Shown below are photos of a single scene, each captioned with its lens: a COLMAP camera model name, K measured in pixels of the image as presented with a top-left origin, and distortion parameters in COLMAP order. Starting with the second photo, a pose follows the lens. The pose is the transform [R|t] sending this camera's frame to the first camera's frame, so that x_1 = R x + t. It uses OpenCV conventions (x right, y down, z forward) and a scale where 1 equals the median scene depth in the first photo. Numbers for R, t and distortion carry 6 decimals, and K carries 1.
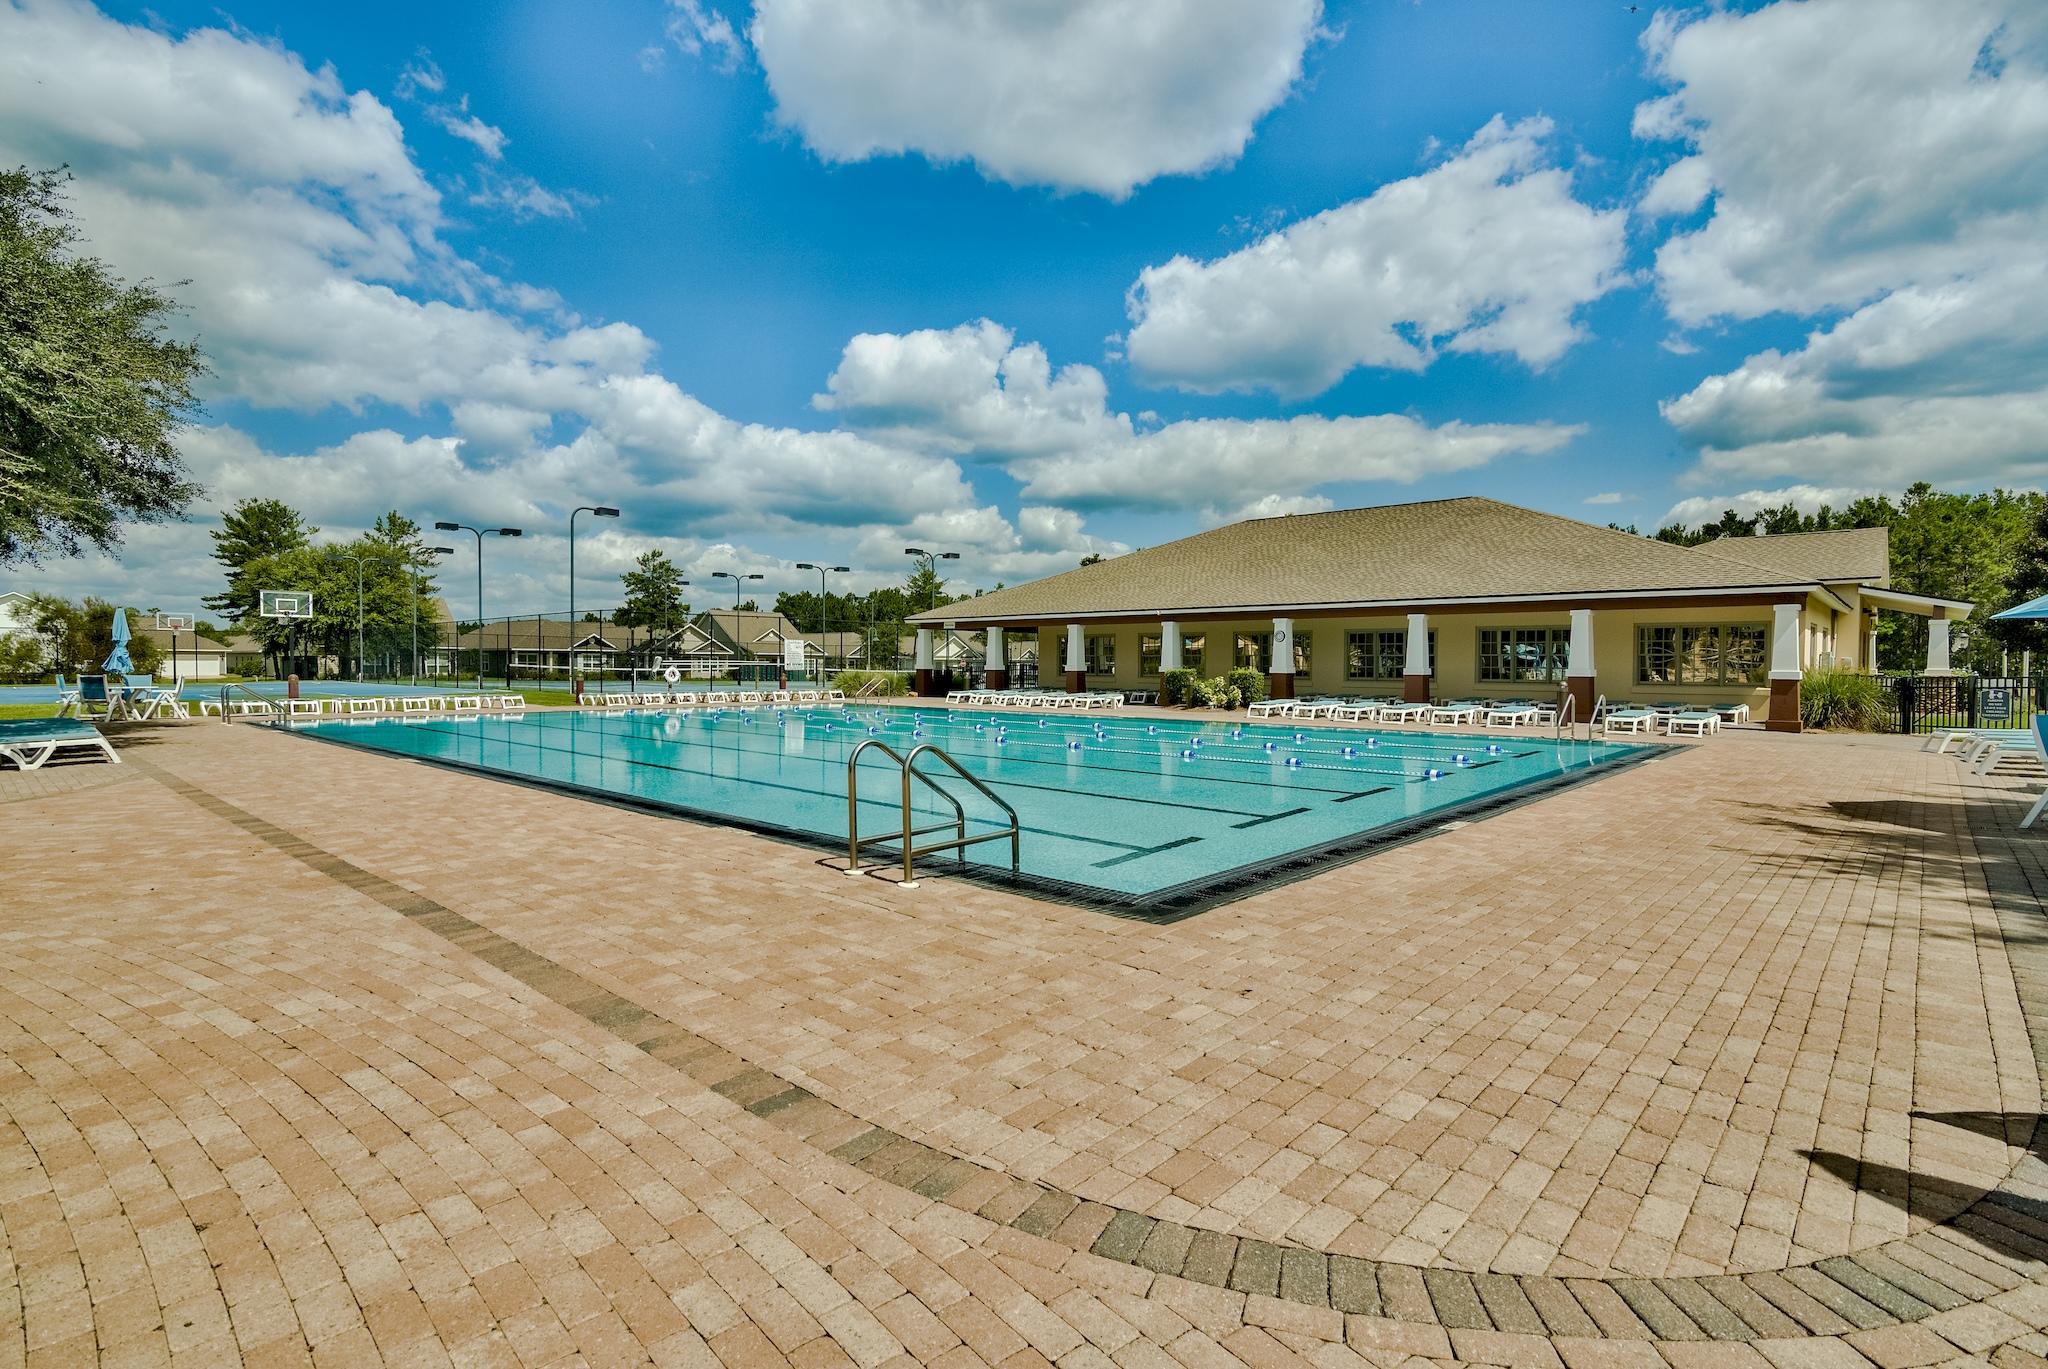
lens RADIAL K [[993.5, 0, 1024.7], [0, 993.5, 677.3], [0, 0, 1]] dist [0.000225, 0.000013]
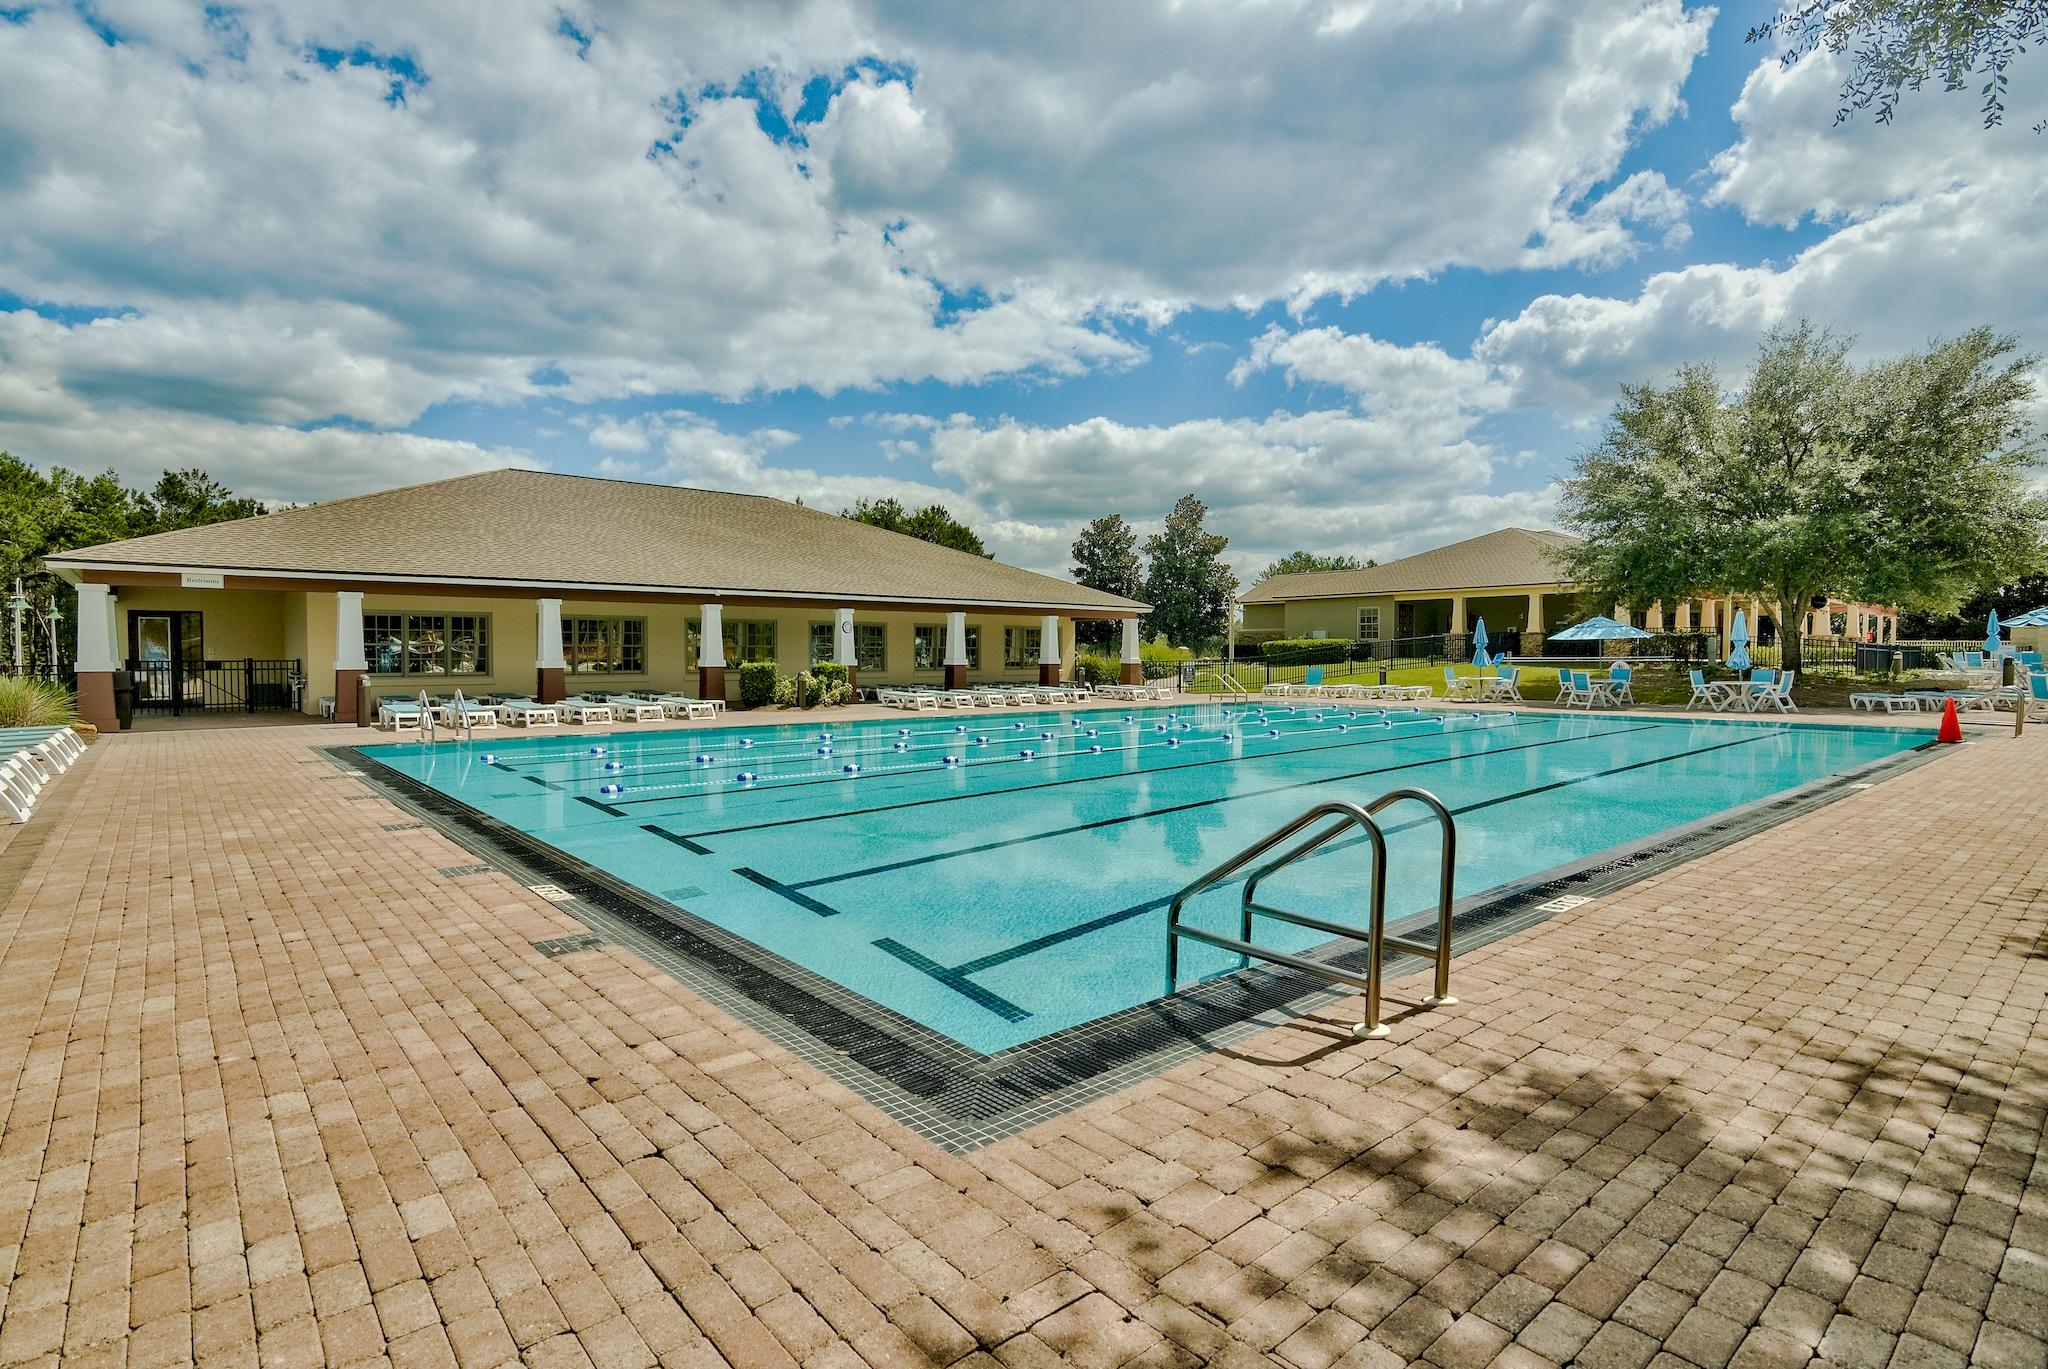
lens RADIAL K [[1004.6, 0, 1063.3], [0, 1004.6, 685.4], [0, 0, 1]] dist [0.004279, 0.000769]
pose [[0.102590, -0.033921, 0.994145, -0.684895], [0.016118, 0.999344, 0.032435, -0.013500], [-0.994593, 0.012696, 0.103070, 0.691252]]
